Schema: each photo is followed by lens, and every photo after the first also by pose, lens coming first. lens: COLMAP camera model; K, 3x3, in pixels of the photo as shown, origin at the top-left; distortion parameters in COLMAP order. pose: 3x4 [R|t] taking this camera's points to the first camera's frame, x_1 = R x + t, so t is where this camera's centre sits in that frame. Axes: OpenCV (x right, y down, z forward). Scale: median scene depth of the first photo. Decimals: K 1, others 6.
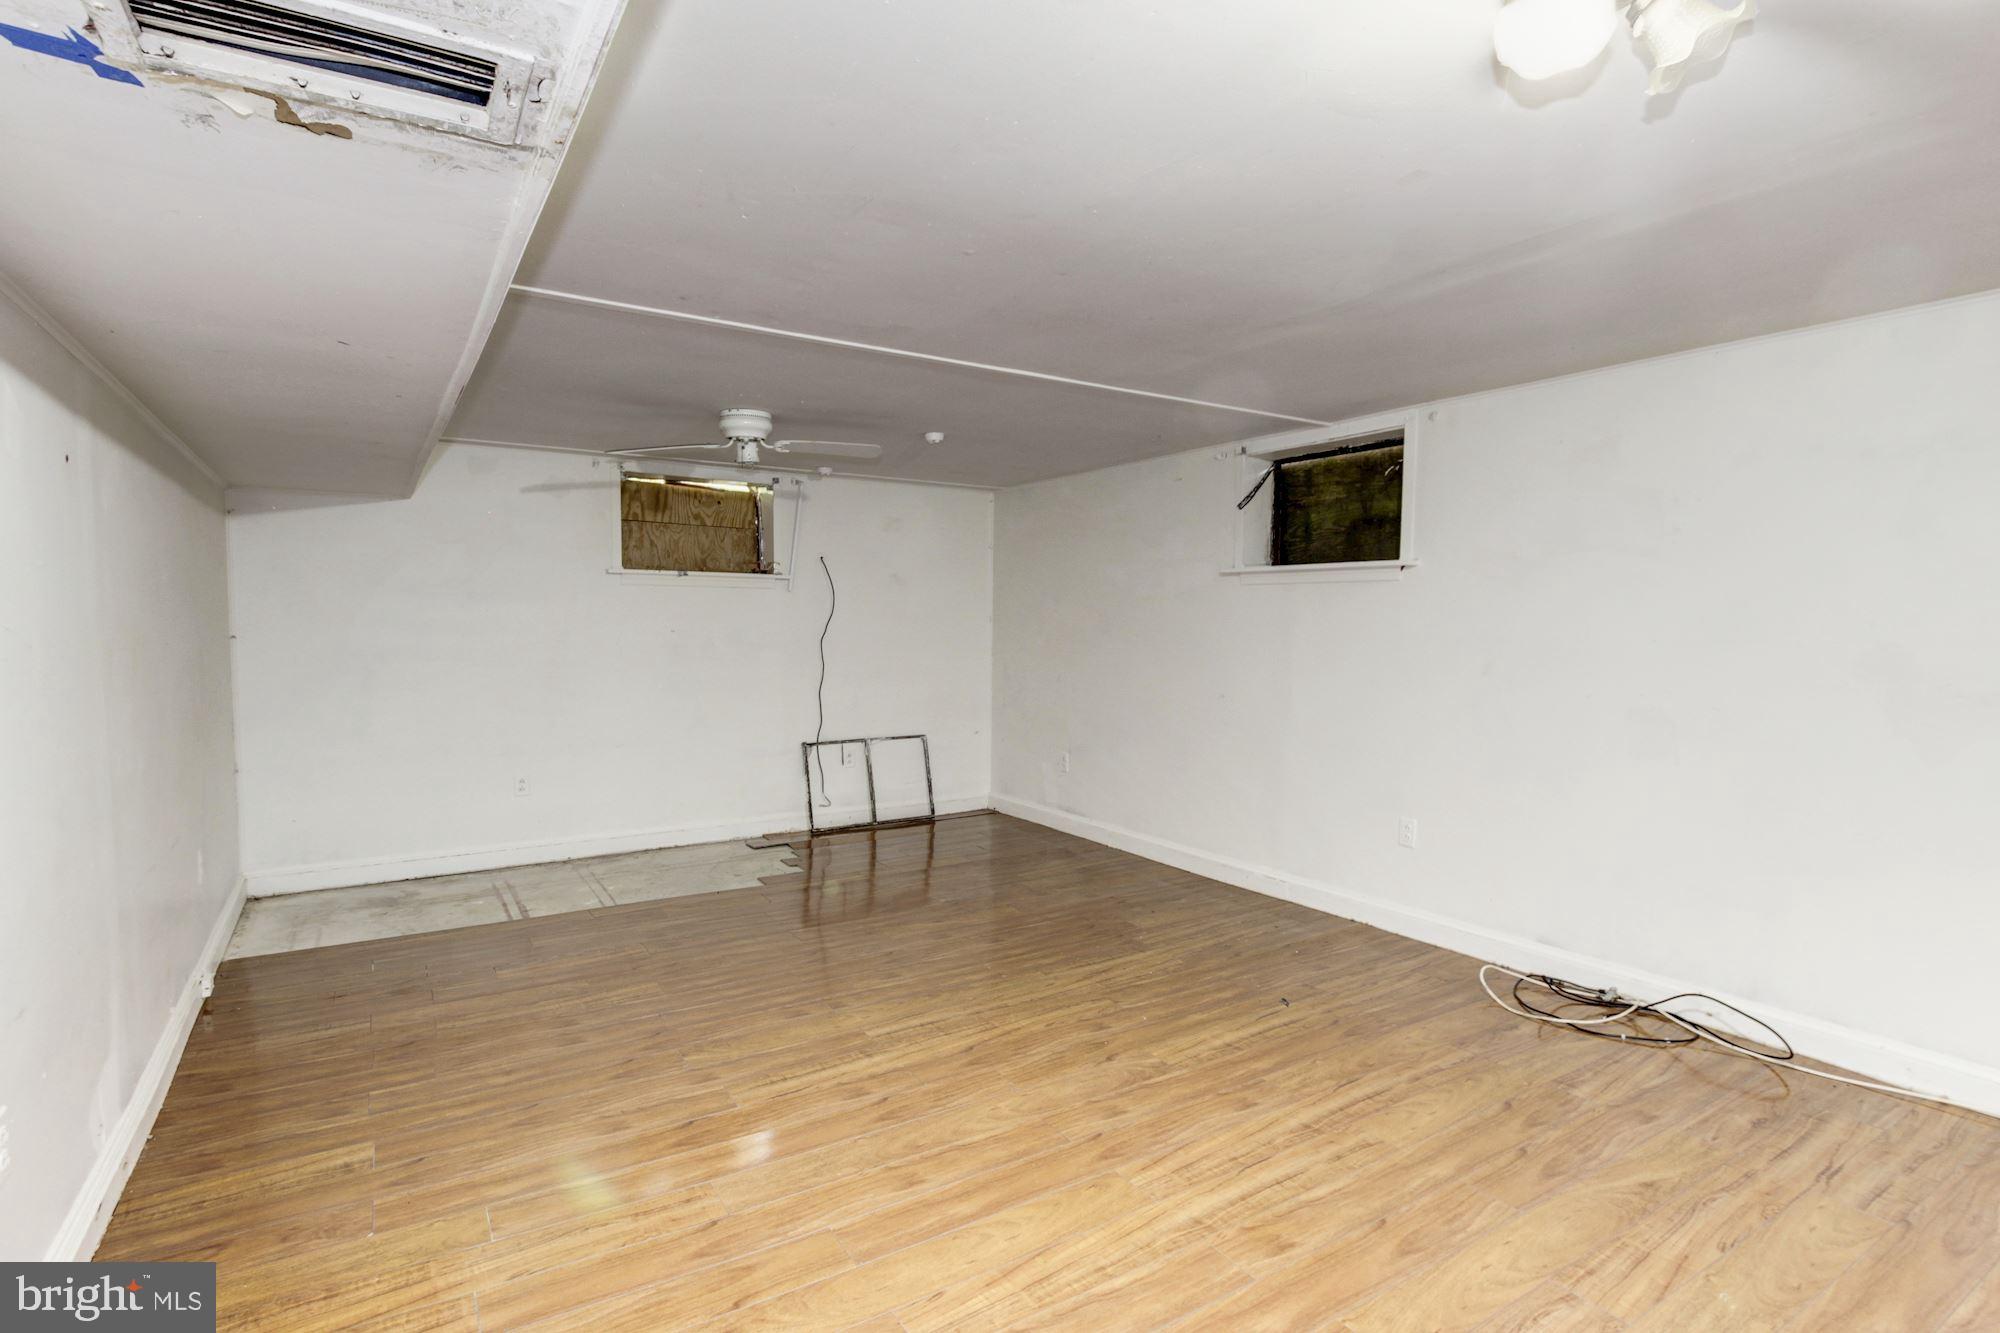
lens RADIAL K [[984.3, 0, 1000.0], [0, 984.3, 666.5], [0, 0, 1]] dist [-0.013733, 0.000692]
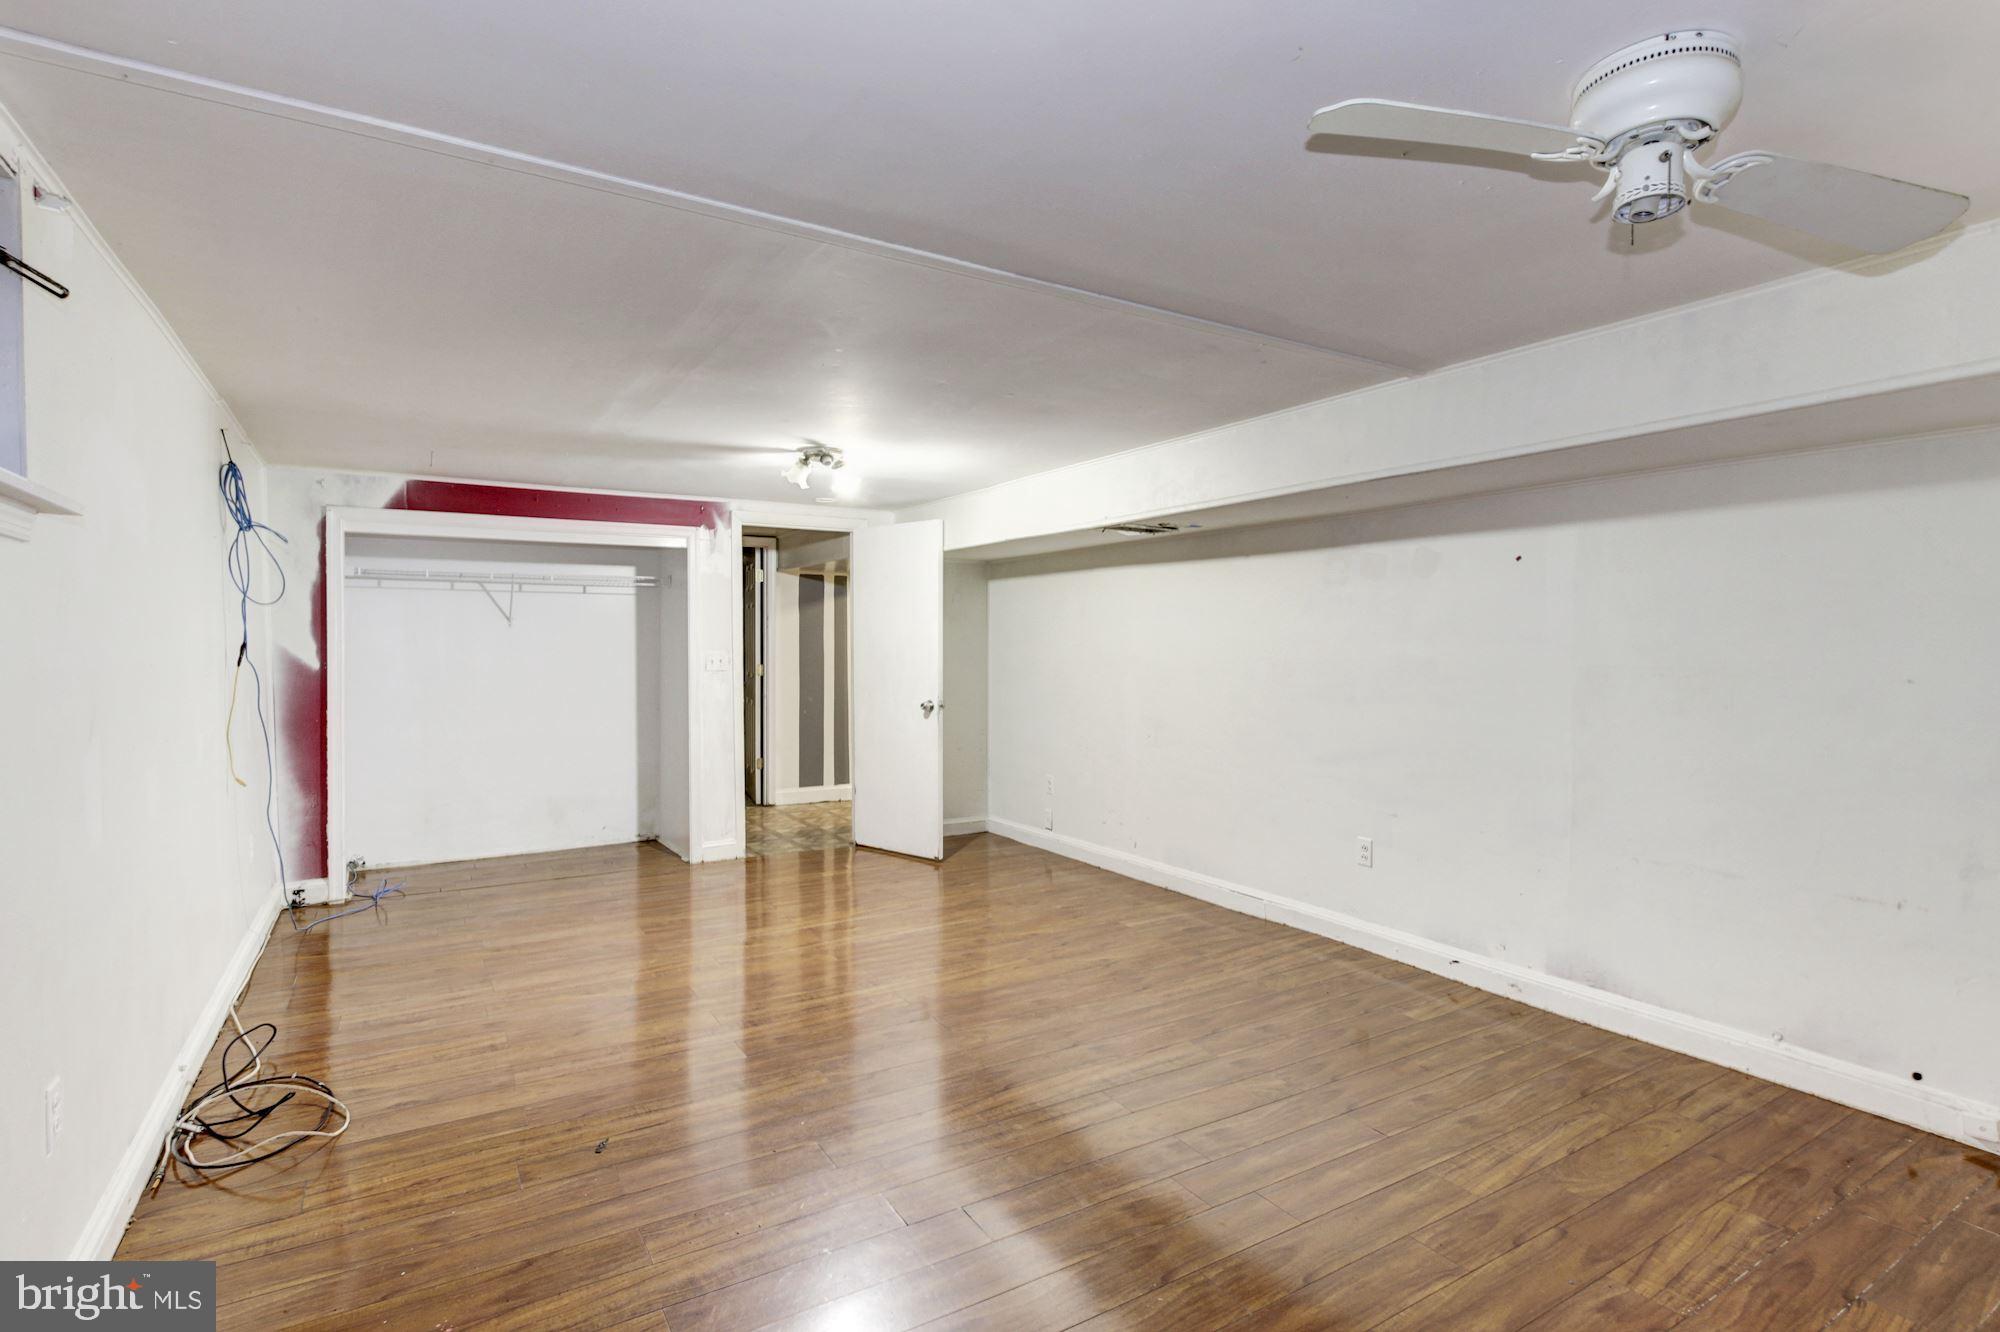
lens RADIAL K [[958.5, 0, 1010.0], [0, 958.5, 669.9], [0, 0, 1]] dist [-0.013492, 0.001939]
pose [[-0.999979, -0.006387, 0.001439, -0.022737], [-0.006276, 0.997725, 0.067127, -0.063424], [-0.001865, 0.067116, -0.997743, 1.300630]]
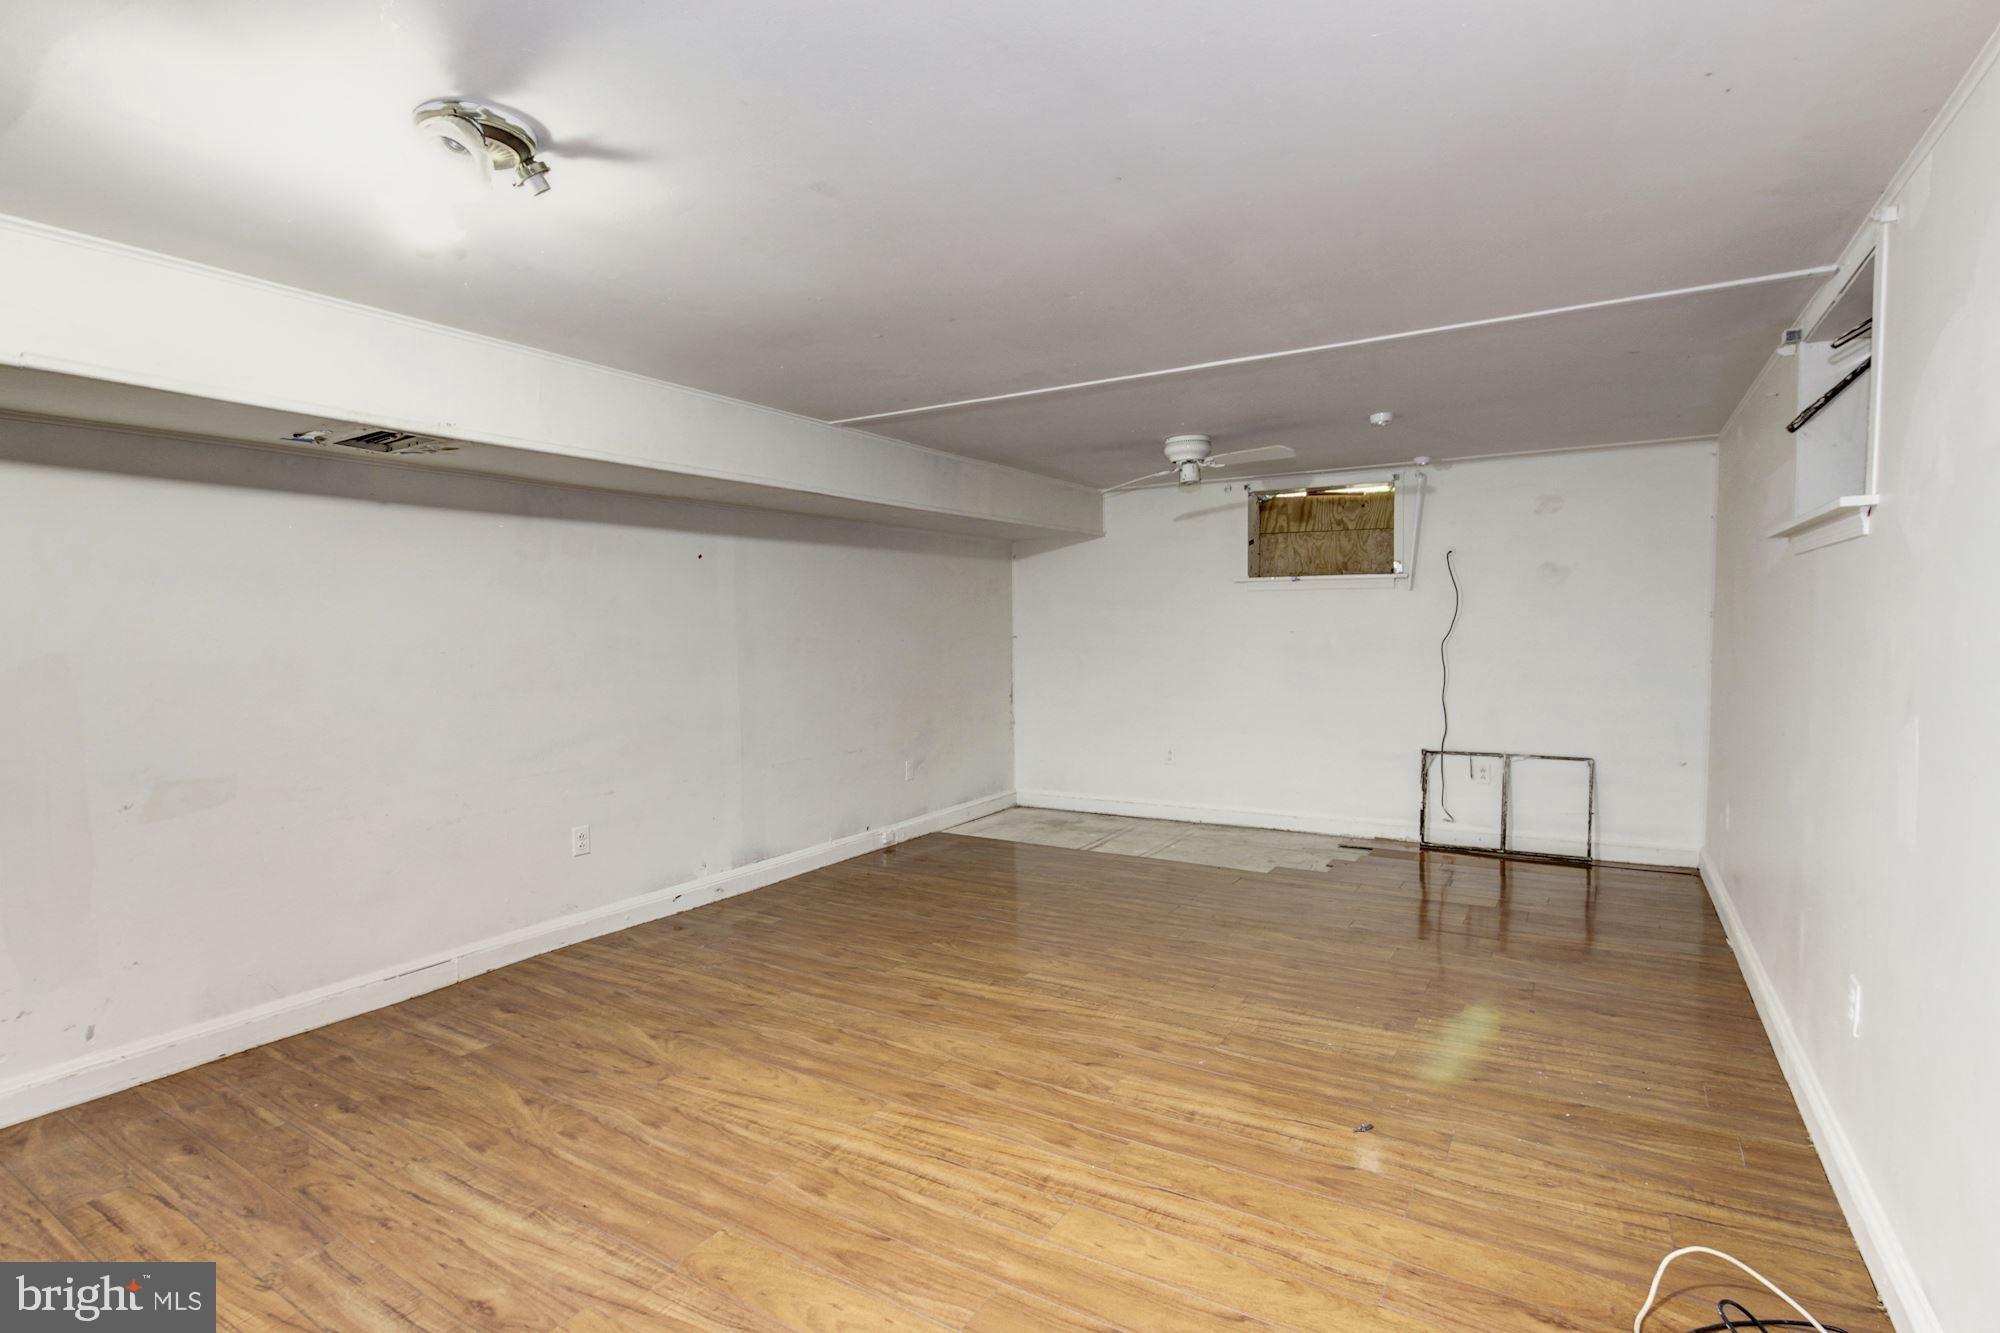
lens RADIAL K [[958.5, 0, 1010.0], [0, 958.5, 670.4], [0, 0, 1]] dist [-0.013492, 0.001939]
pose [[0.440635, 0.032001, -0.897116, 0.614228], [-0.025553, 0.999407, 0.023099, -0.013303], [0.897323, 0.012746, 0.441191, 0.325544]]
